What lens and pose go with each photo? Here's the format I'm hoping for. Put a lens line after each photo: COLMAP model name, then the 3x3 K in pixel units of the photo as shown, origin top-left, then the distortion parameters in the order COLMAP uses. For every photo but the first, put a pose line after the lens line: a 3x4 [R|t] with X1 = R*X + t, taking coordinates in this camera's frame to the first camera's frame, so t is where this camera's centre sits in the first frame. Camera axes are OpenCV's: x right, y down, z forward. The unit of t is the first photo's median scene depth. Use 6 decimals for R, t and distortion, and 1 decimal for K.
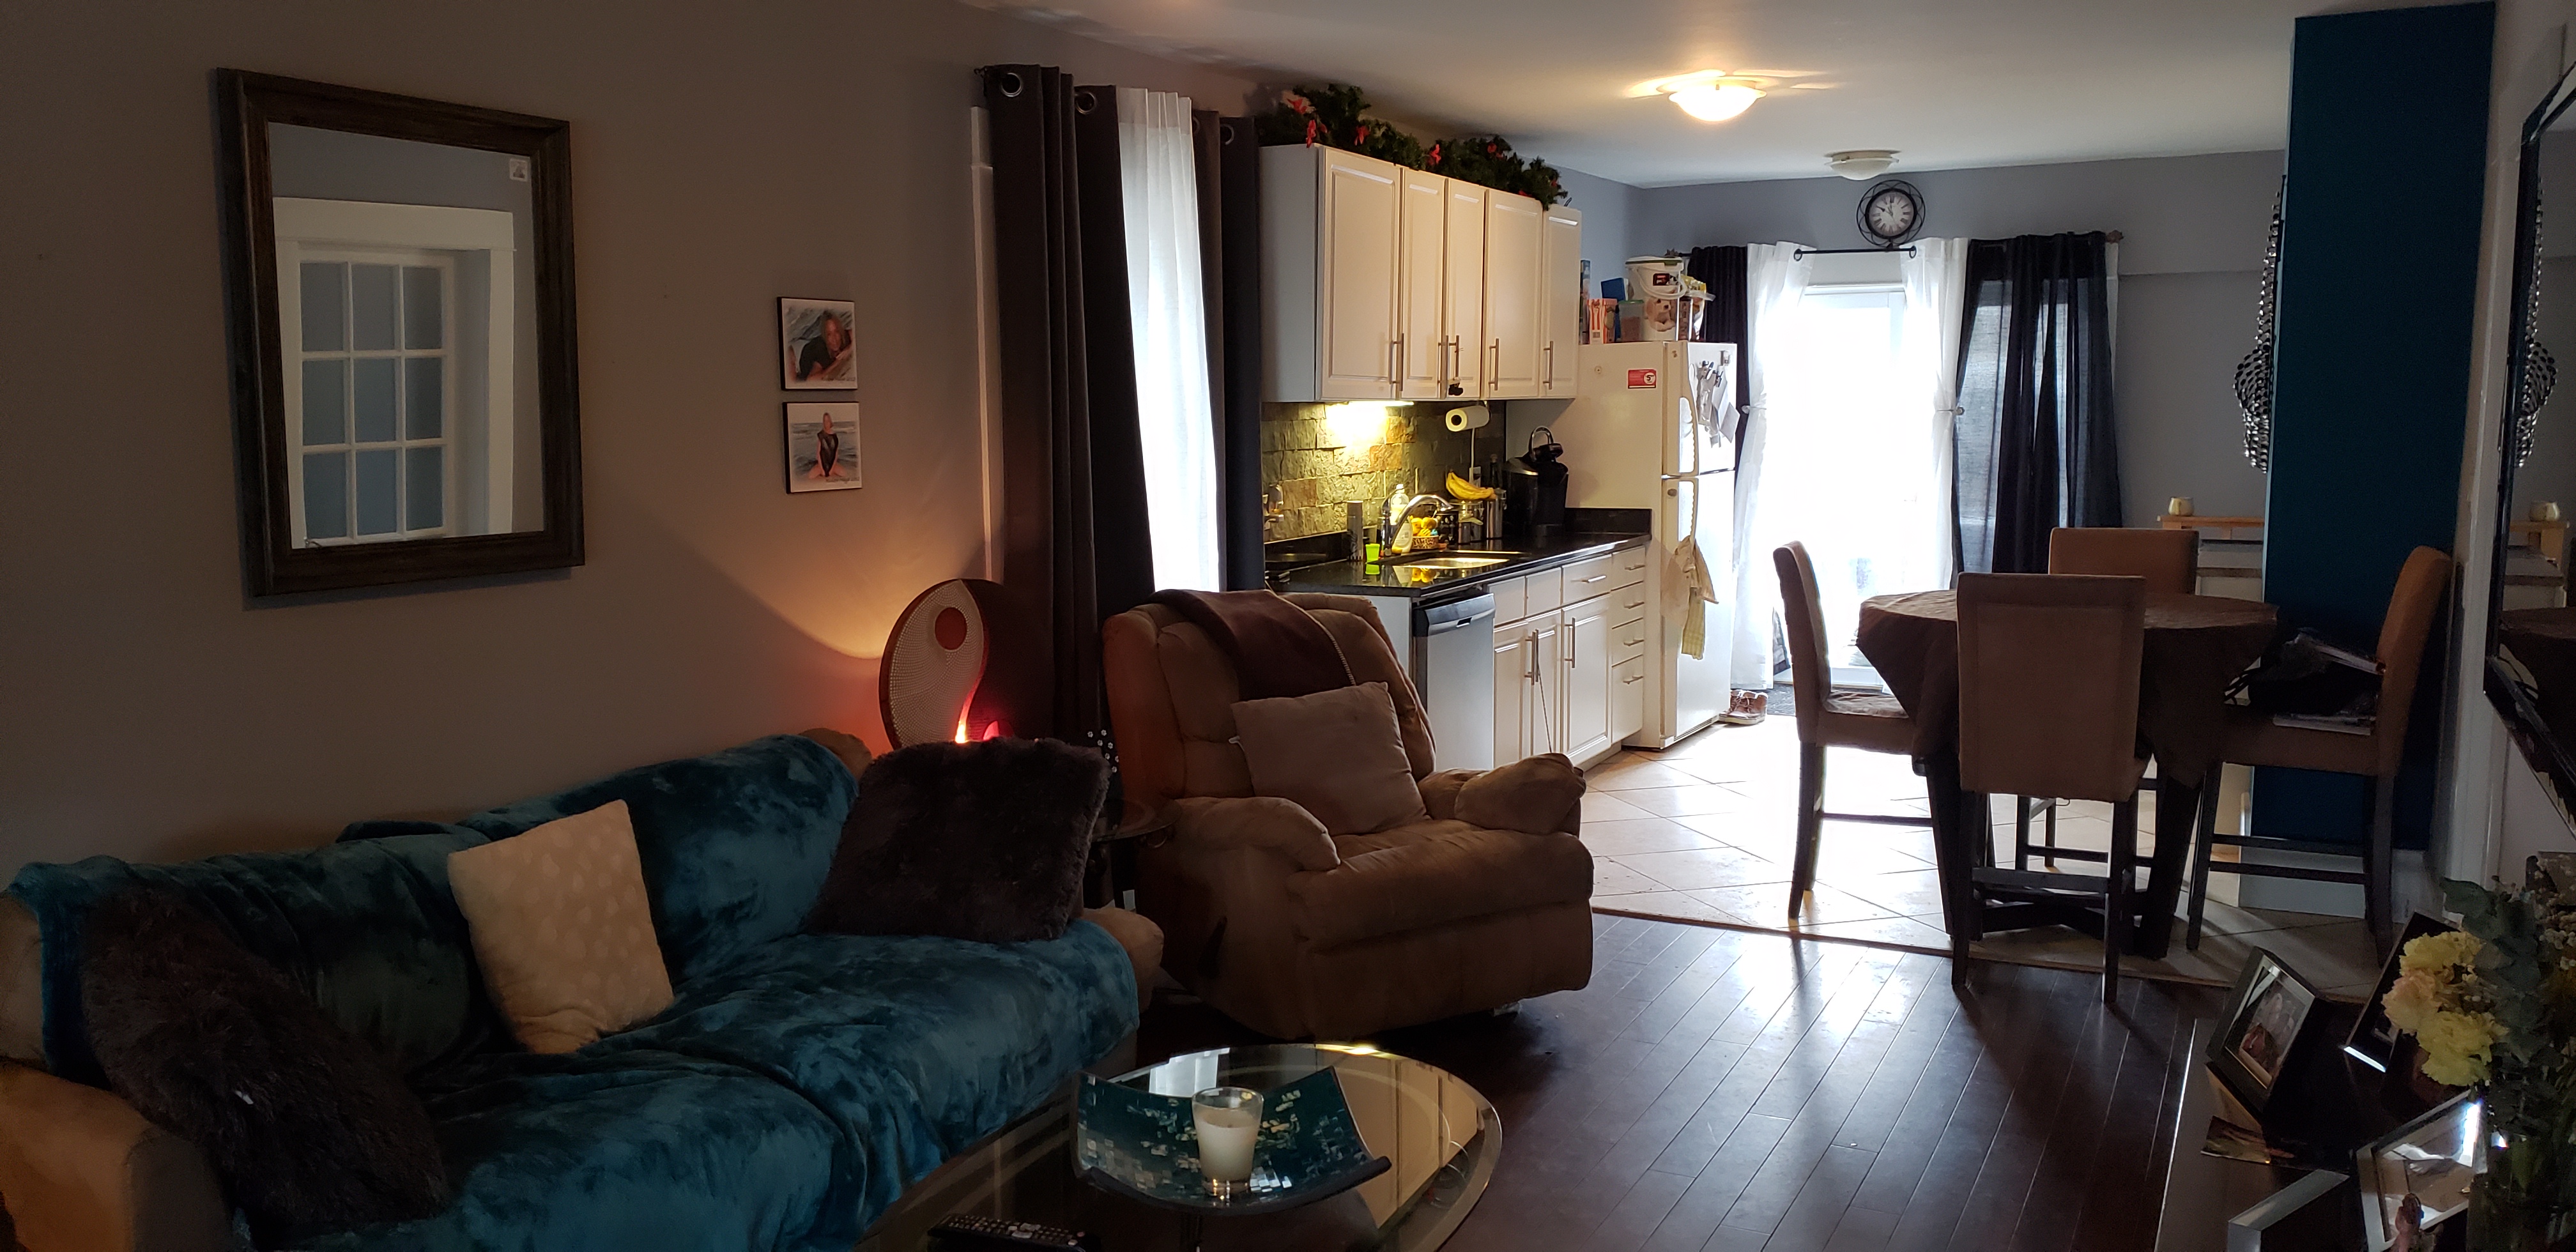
lens RADIAL K [[1897.3, 0, 1166.9], [0, 1897.3, 678.0], [0, 0, 1]] dist [0.089061, -0.292957]
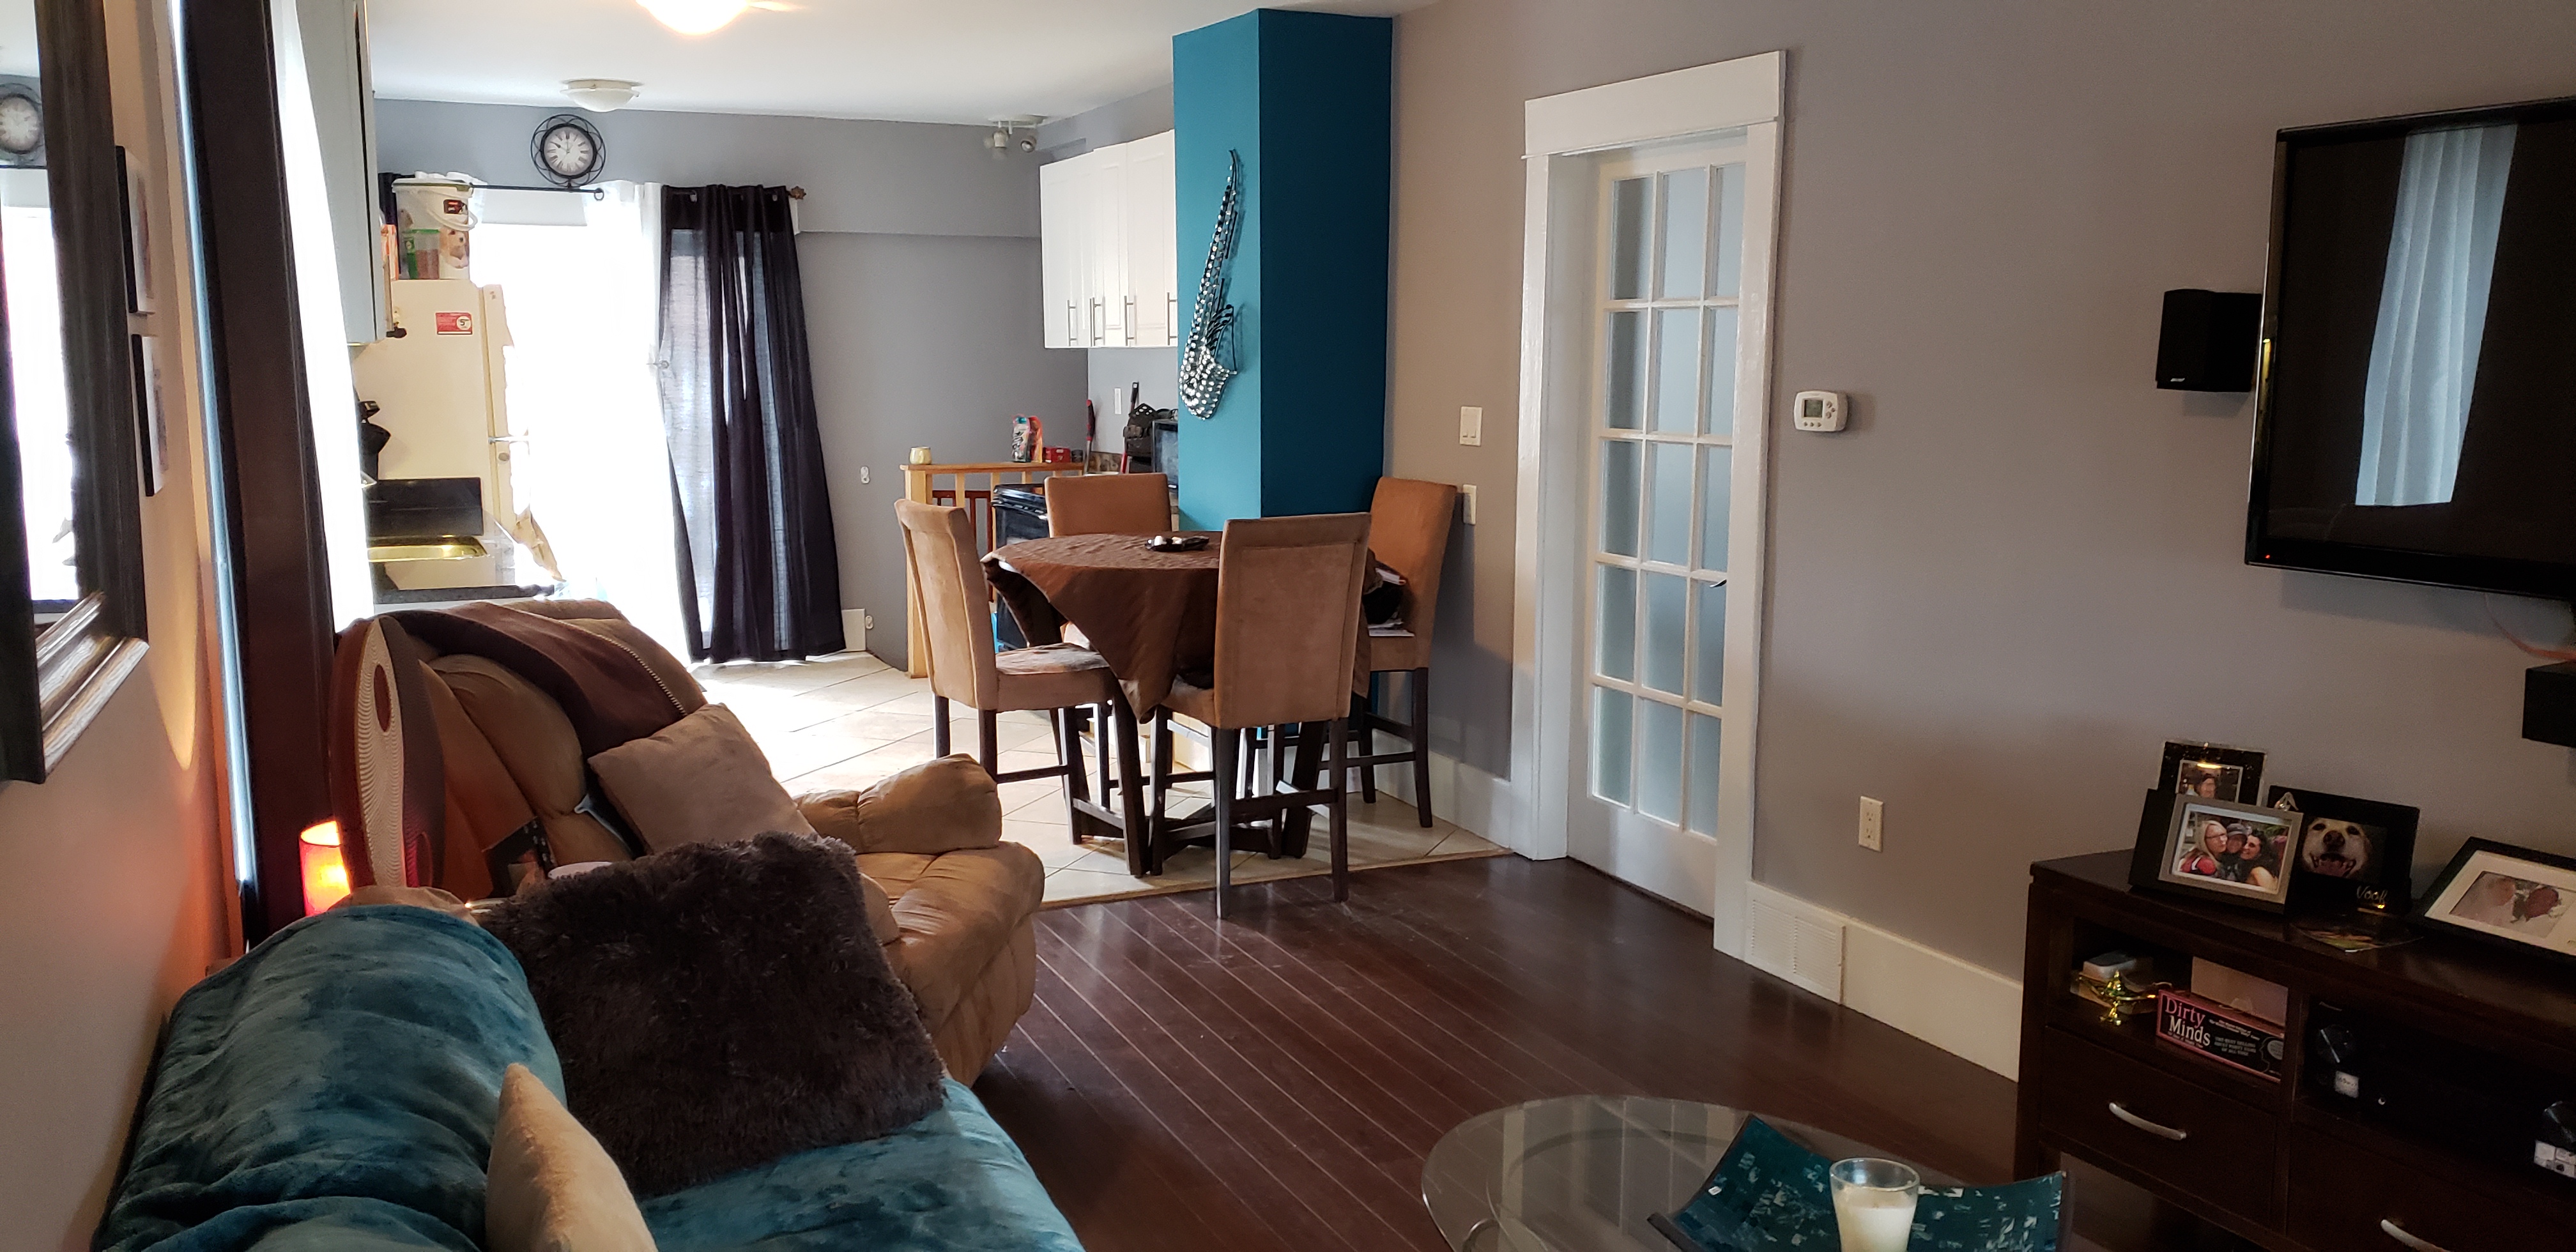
lens RADIAL K [[1945.2, 0, 1235.6], [0, 1945.2, 699.3], [0, 0, 1]] dist [0.095930, -0.261140]
pose [[0.593271, -0.127793, 0.794794, -0.257104], [0.106308, 0.991109, 0.080005, -0.024463], [-0.797952, 0.037028, 0.601582, 0.206813]]
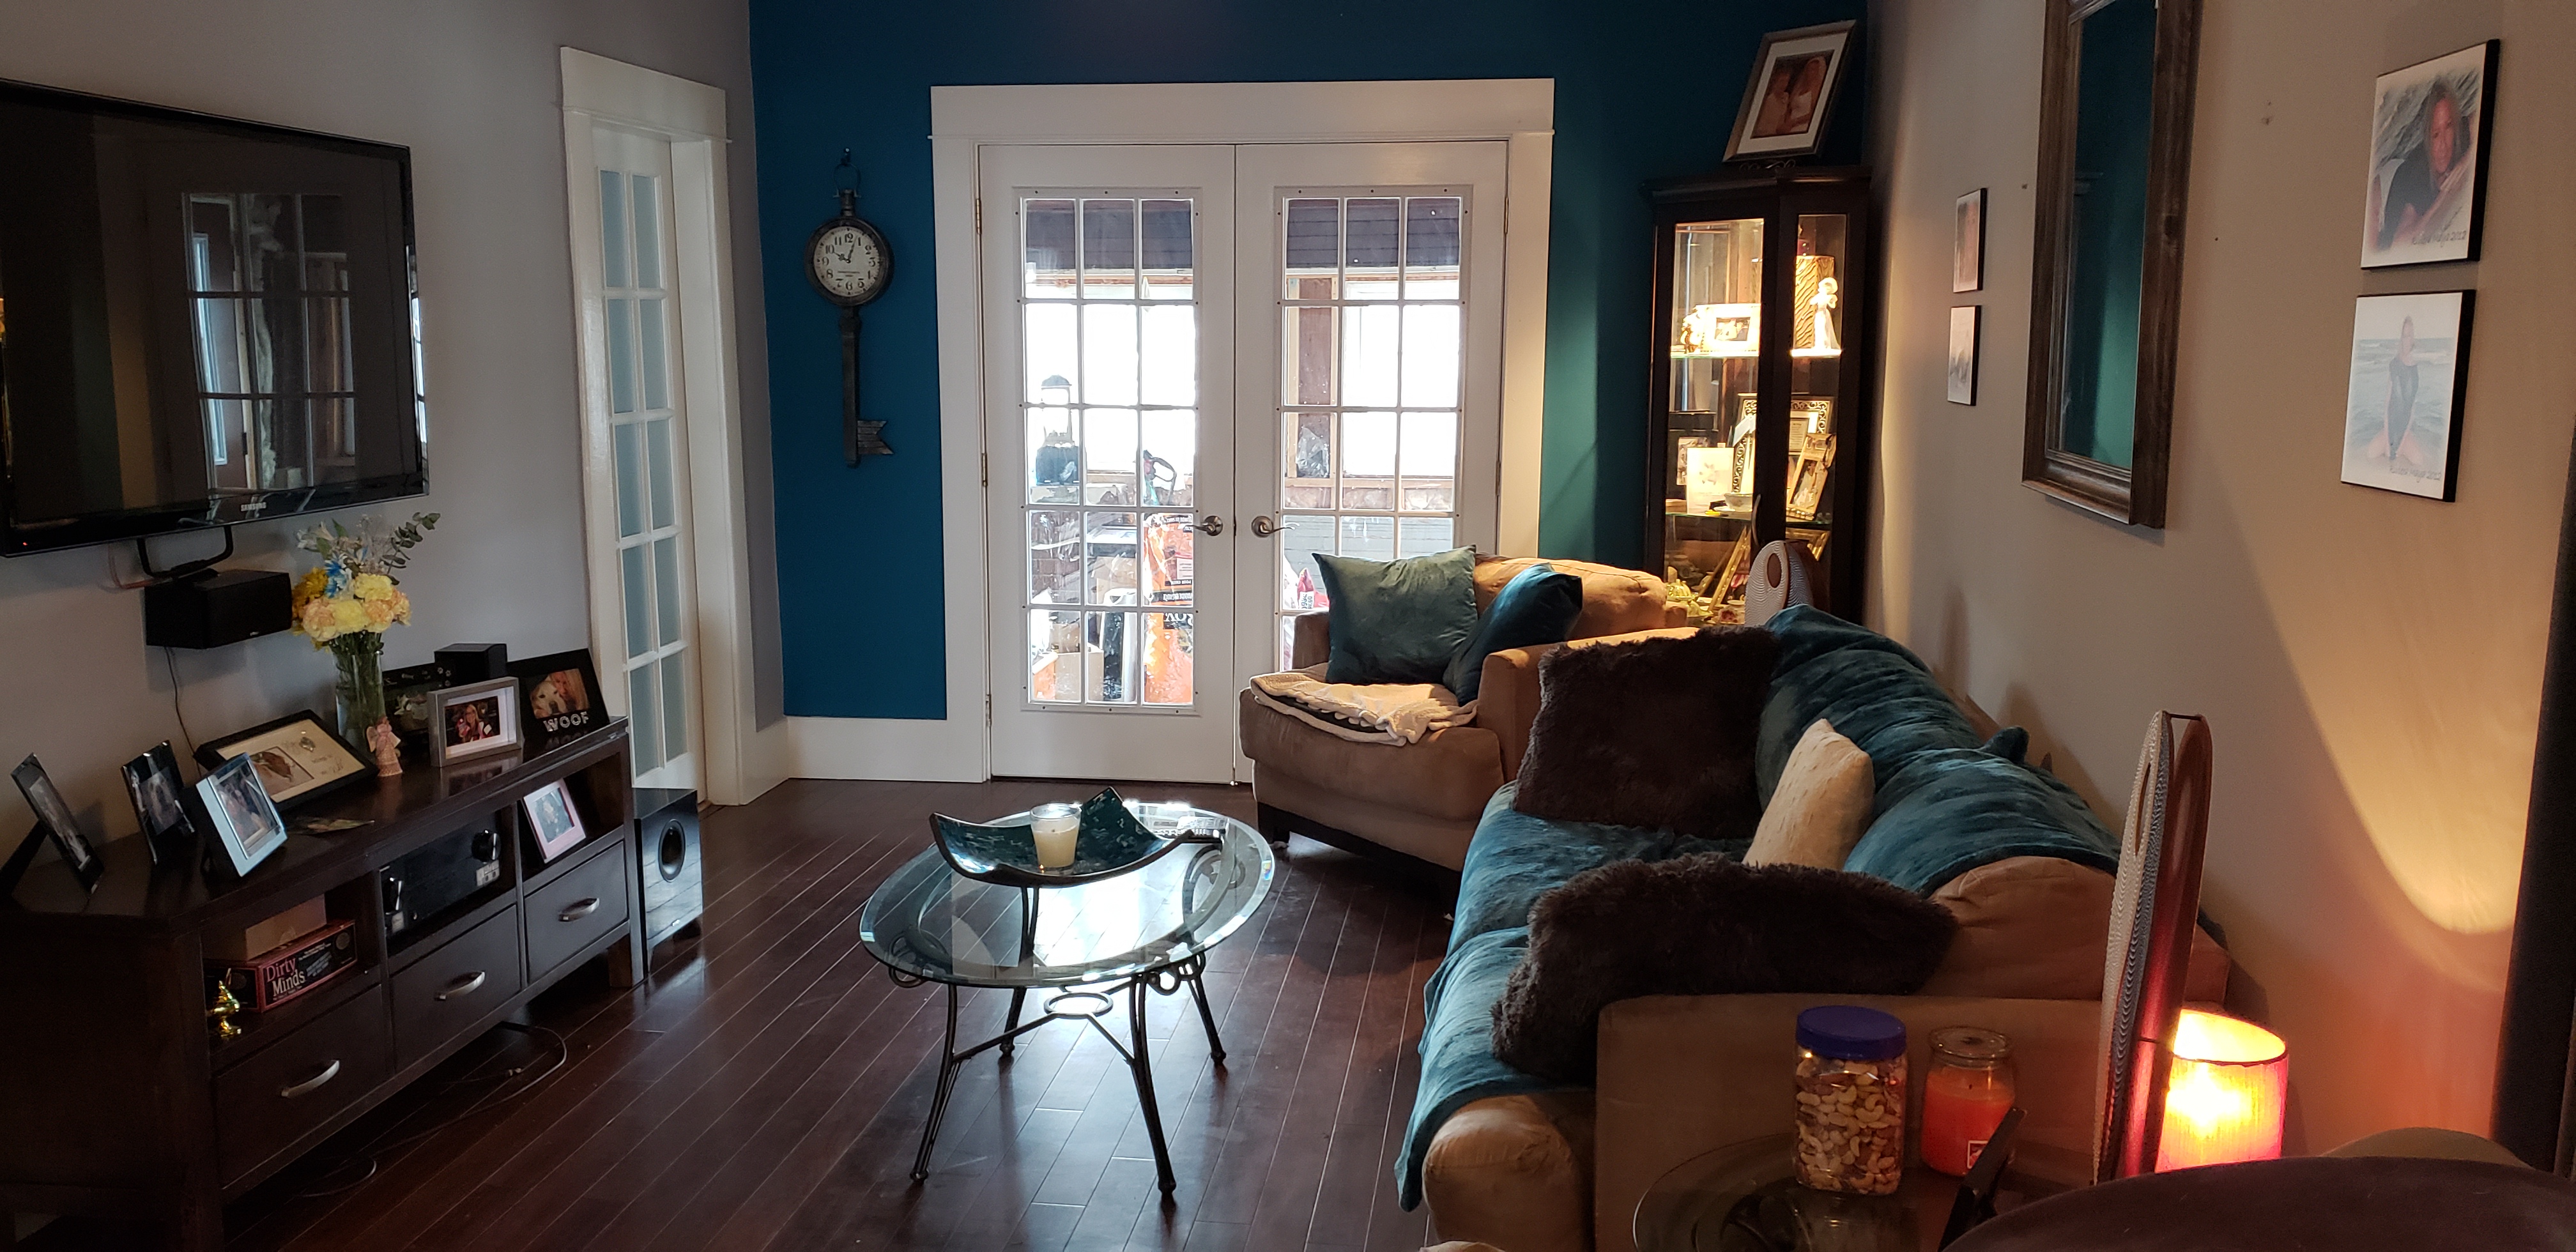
lens RADIAL K [[1945.2, 0, 1235.6], [0, 1945.2, 699.3], [0, 0, 1]] dist [0.095930, -0.261140]
pose [[-0.931088, 0.080801, -0.355733, 0.128180], [-0.039107, 0.947432, 0.317558, -0.101789], [0.362692, 0.309587, -0.878983, 0.719087]]
